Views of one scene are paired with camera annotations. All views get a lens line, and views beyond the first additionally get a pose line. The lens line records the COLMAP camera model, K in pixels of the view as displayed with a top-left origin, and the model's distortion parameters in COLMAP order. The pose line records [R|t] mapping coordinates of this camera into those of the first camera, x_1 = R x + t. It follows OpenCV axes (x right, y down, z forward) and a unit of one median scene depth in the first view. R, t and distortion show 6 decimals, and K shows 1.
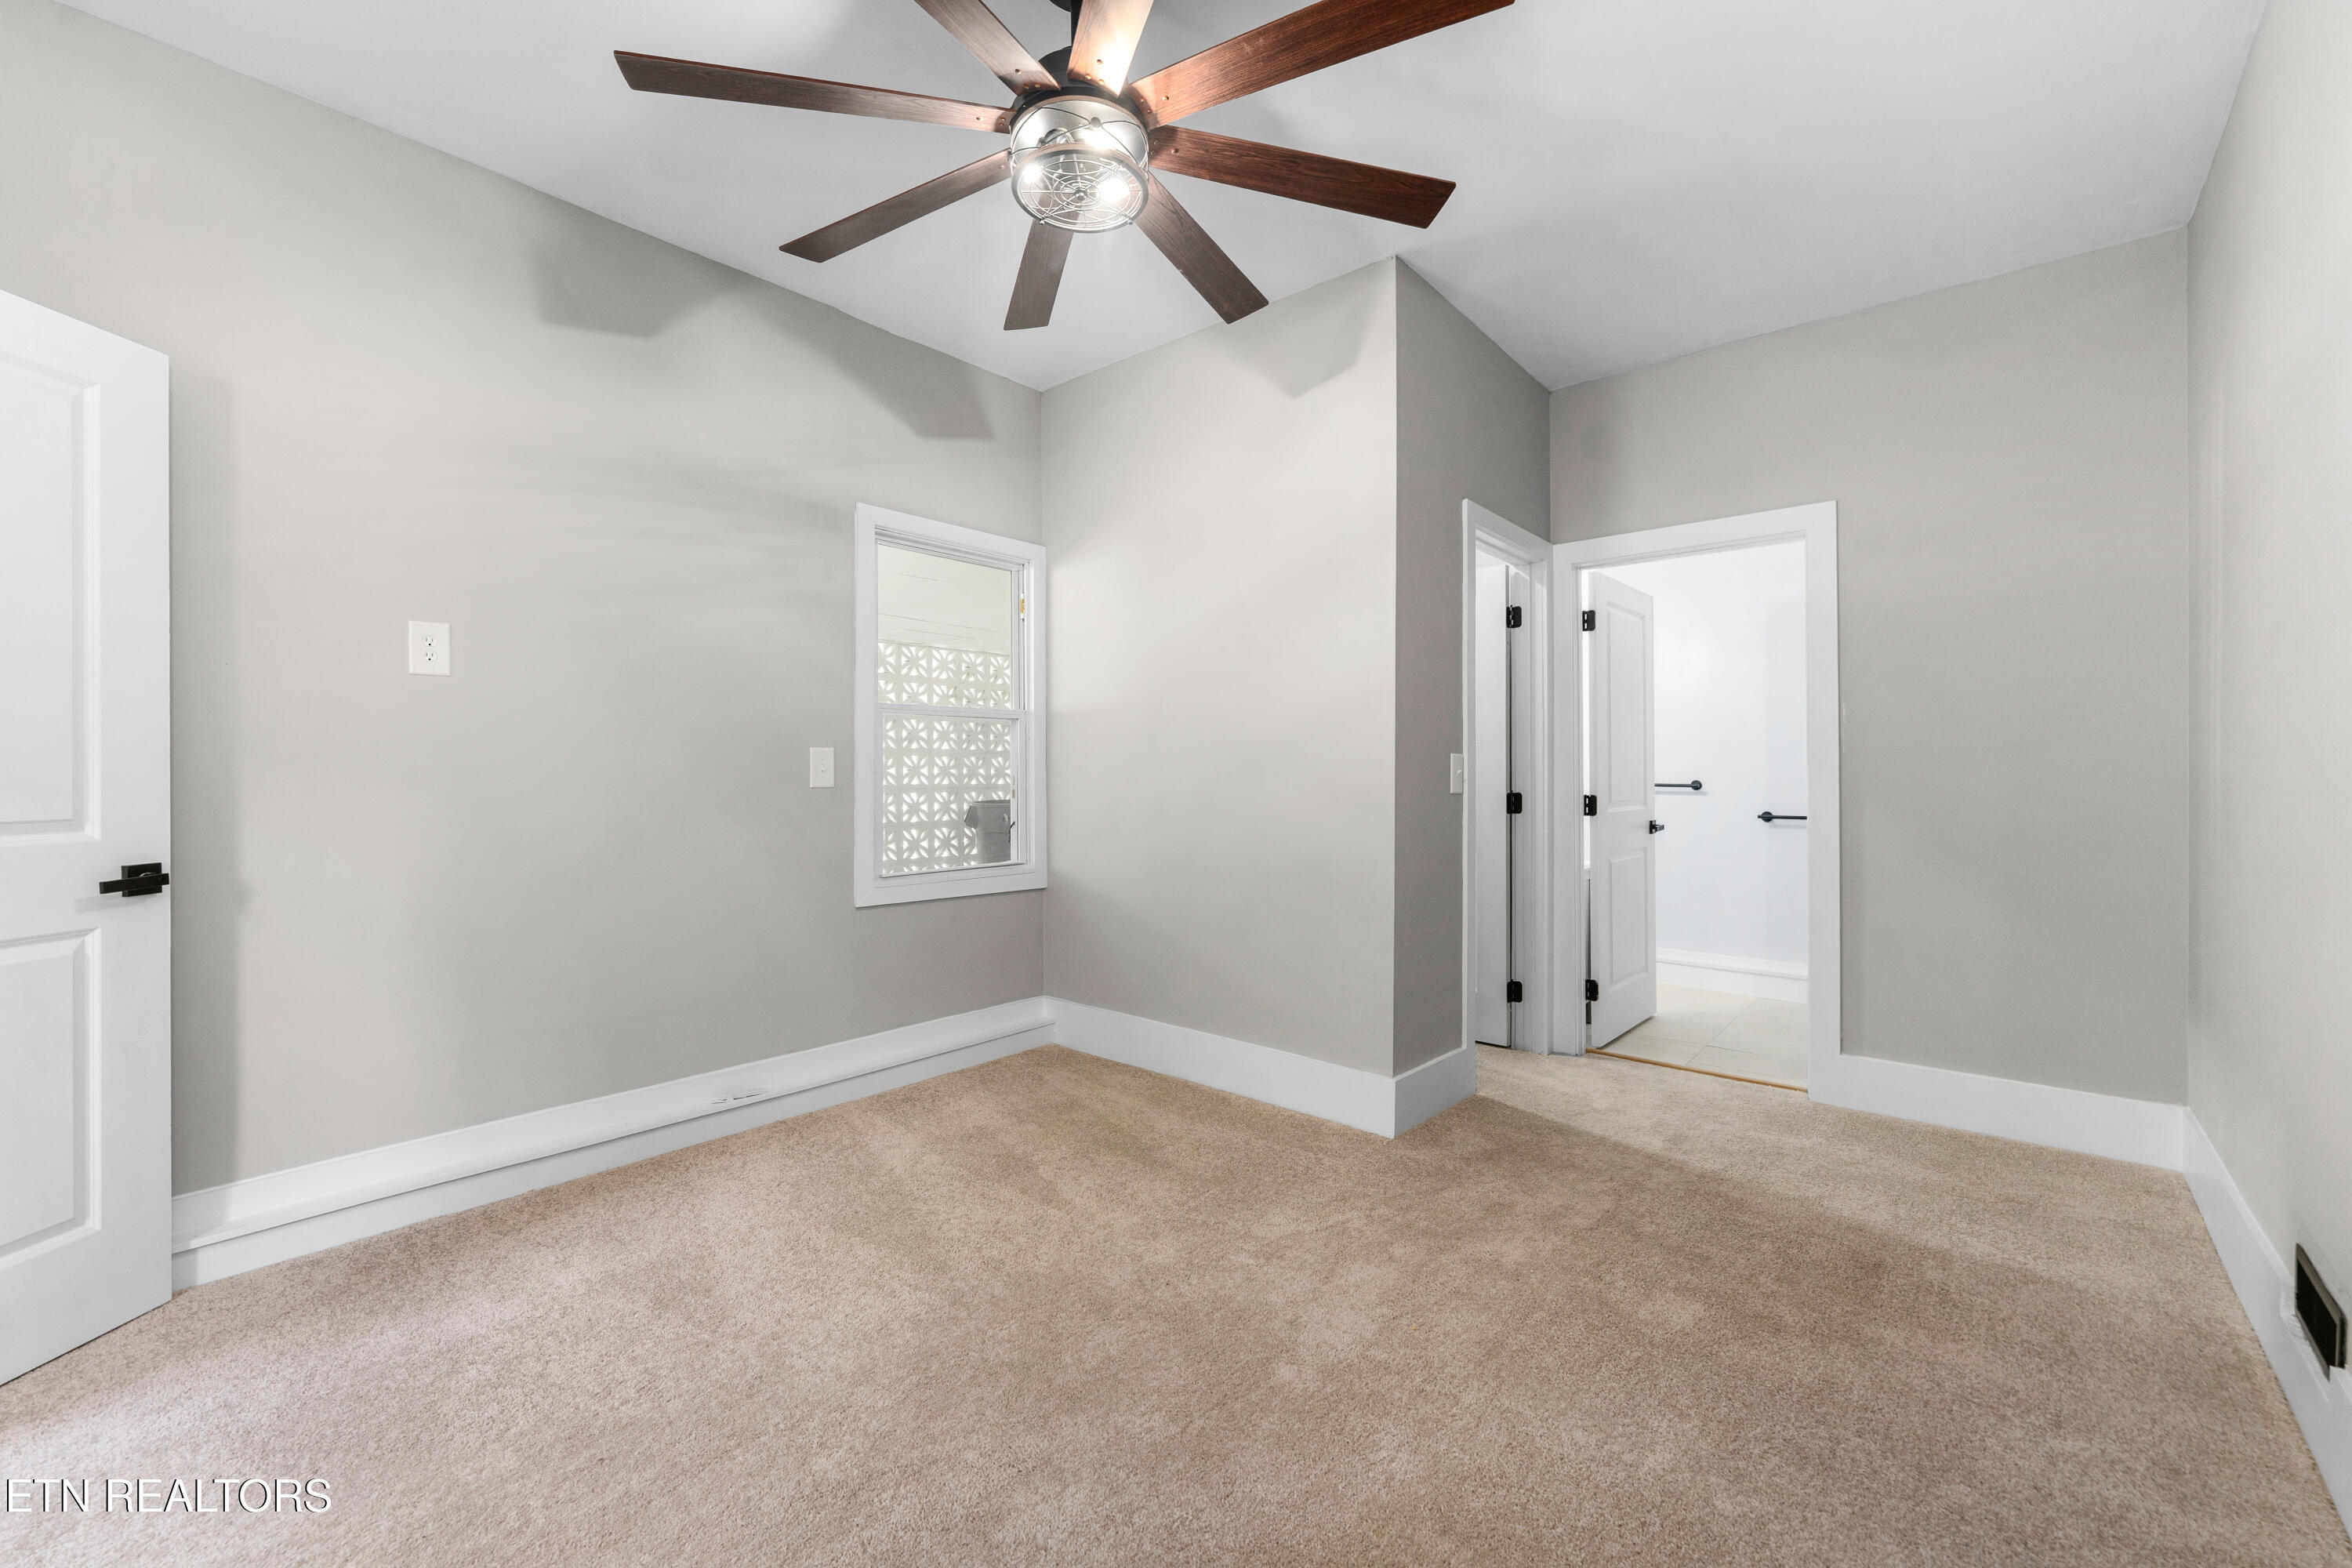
lens RADIAL K [[926.3, 0, 1170.1], [0, 926.3, 772.6], [0, 0, 1]] dist [-0.001073, -0.000222]
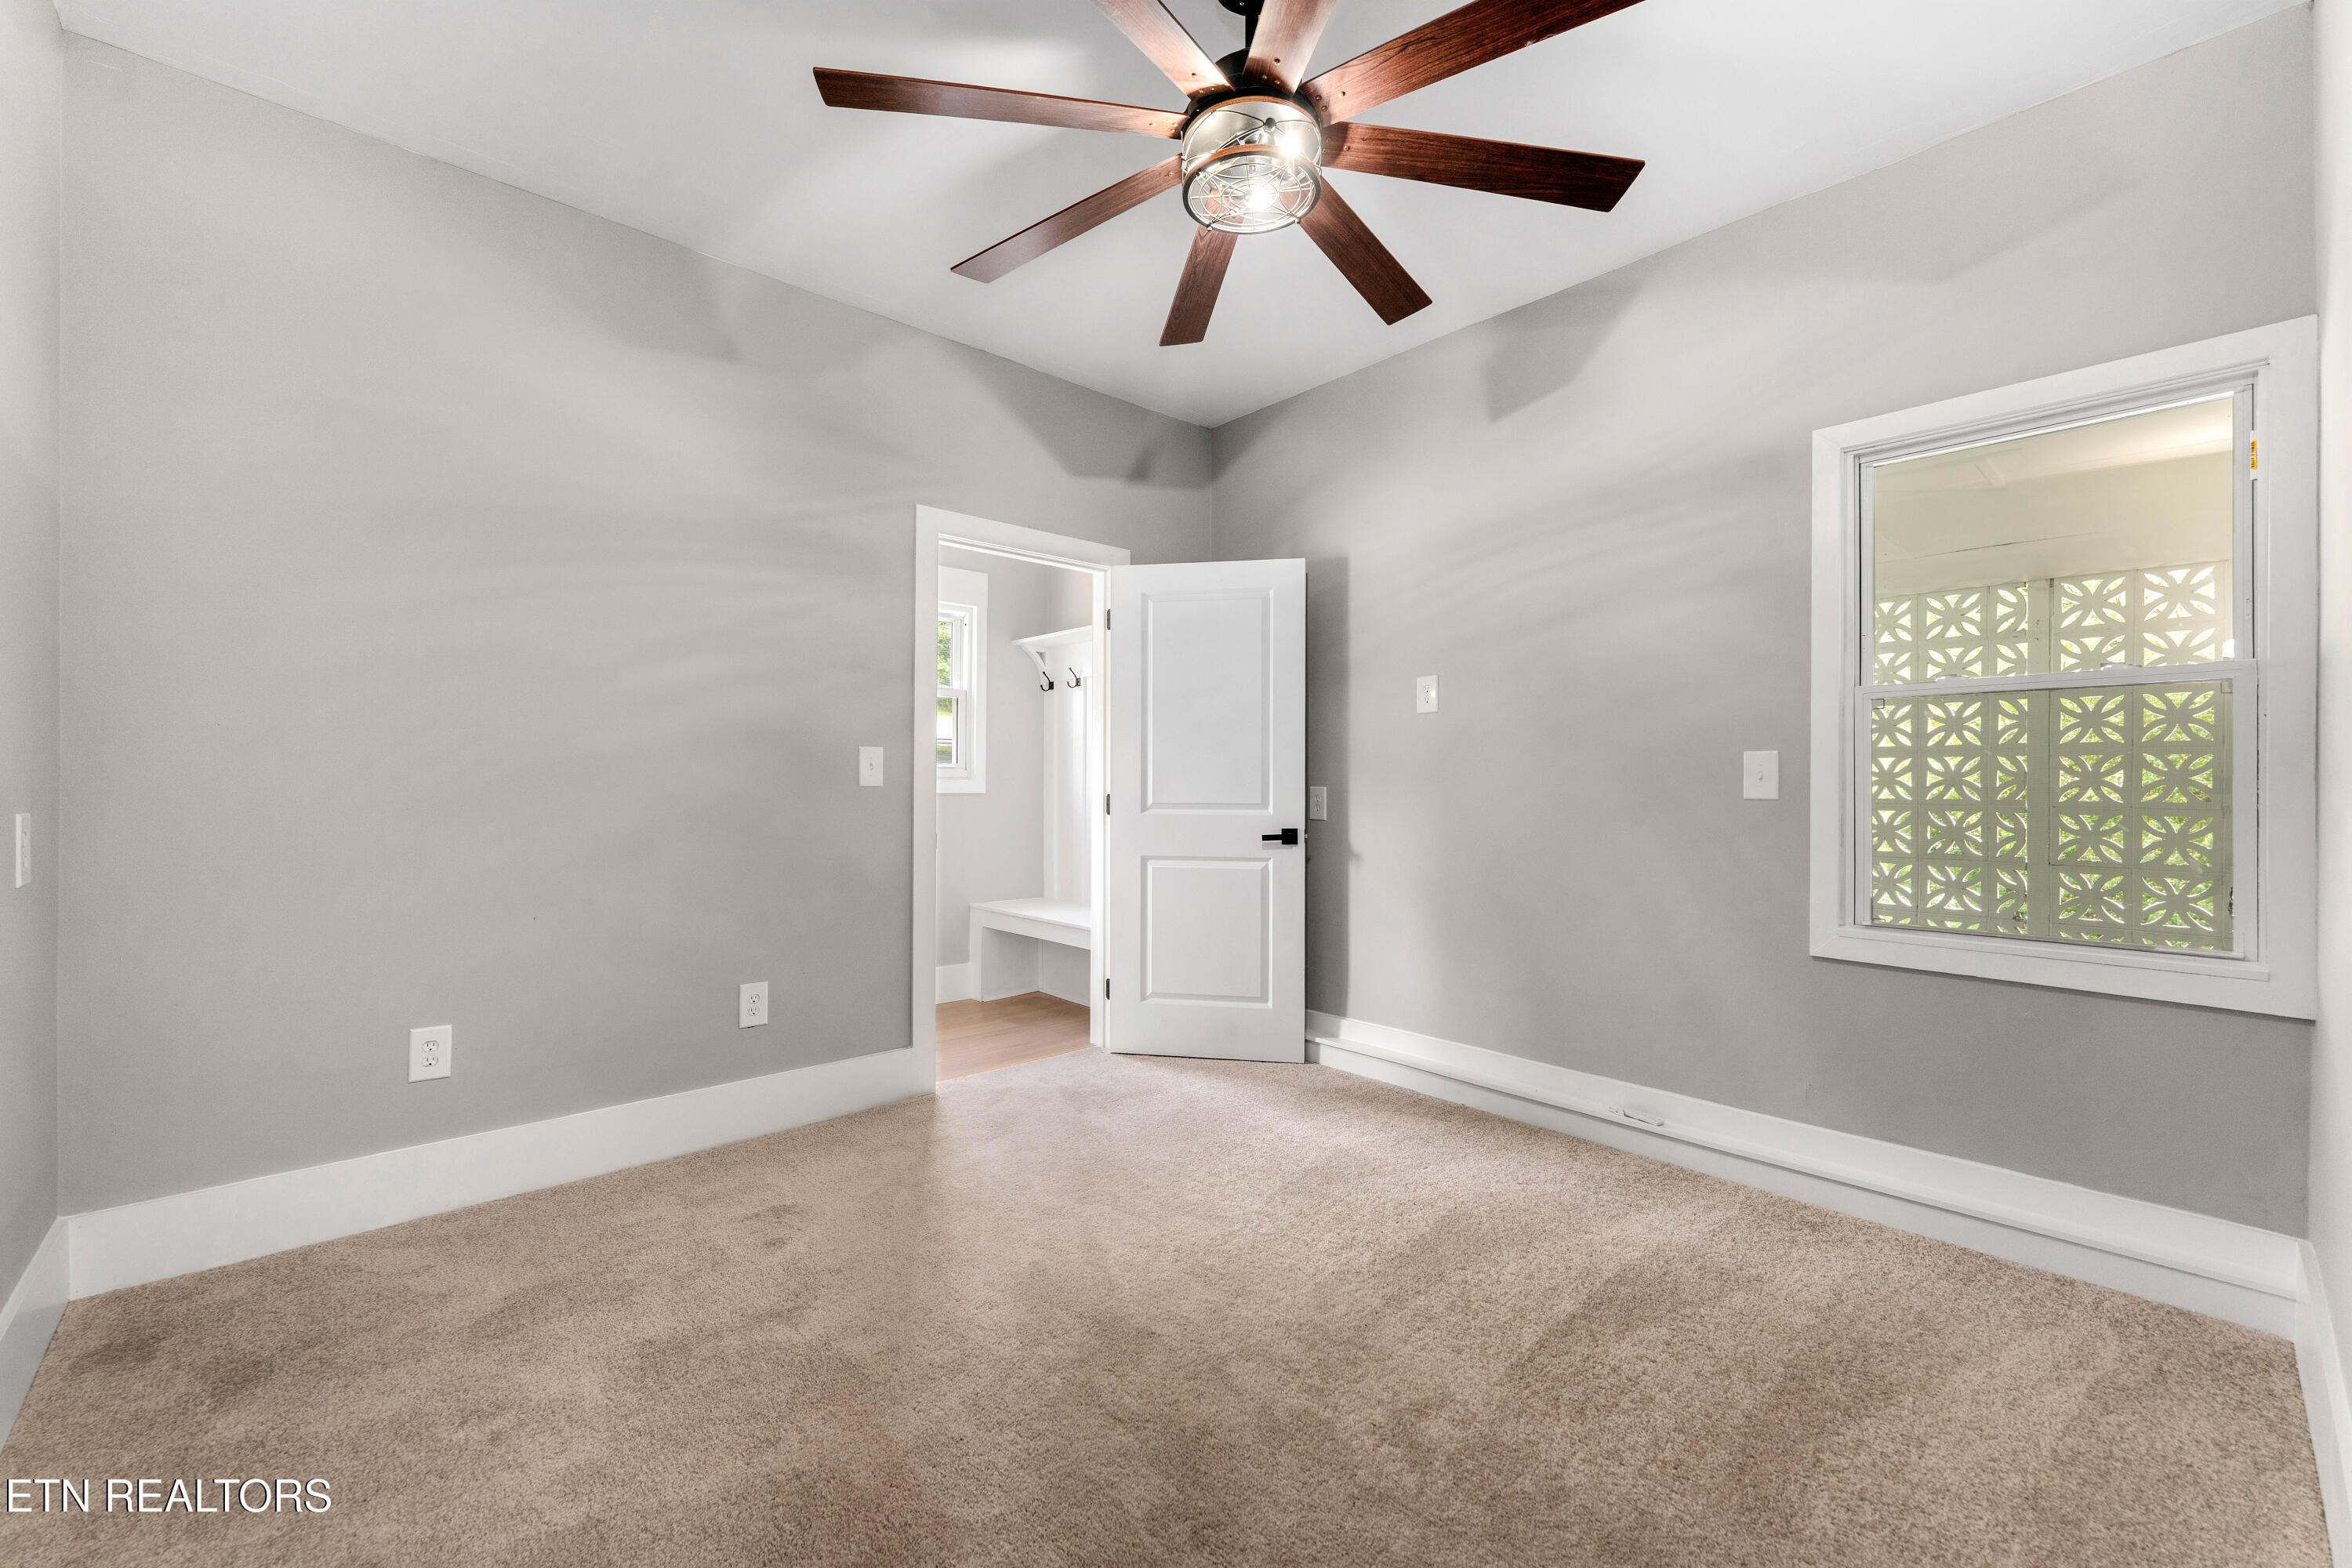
lens RADIAL K [[948.1, 0, 1192.0], [0, 948.1, 789.8], [0, 0, 1]] dist [0.000131, -0.003088]
pose [[-0.099873, 0.002516, -0.994997, 0.719907], [-0.005353, 0.999981, 0.003065, 0.011133], [0.994986, 0.005632, -0.099858, 0.817453]]
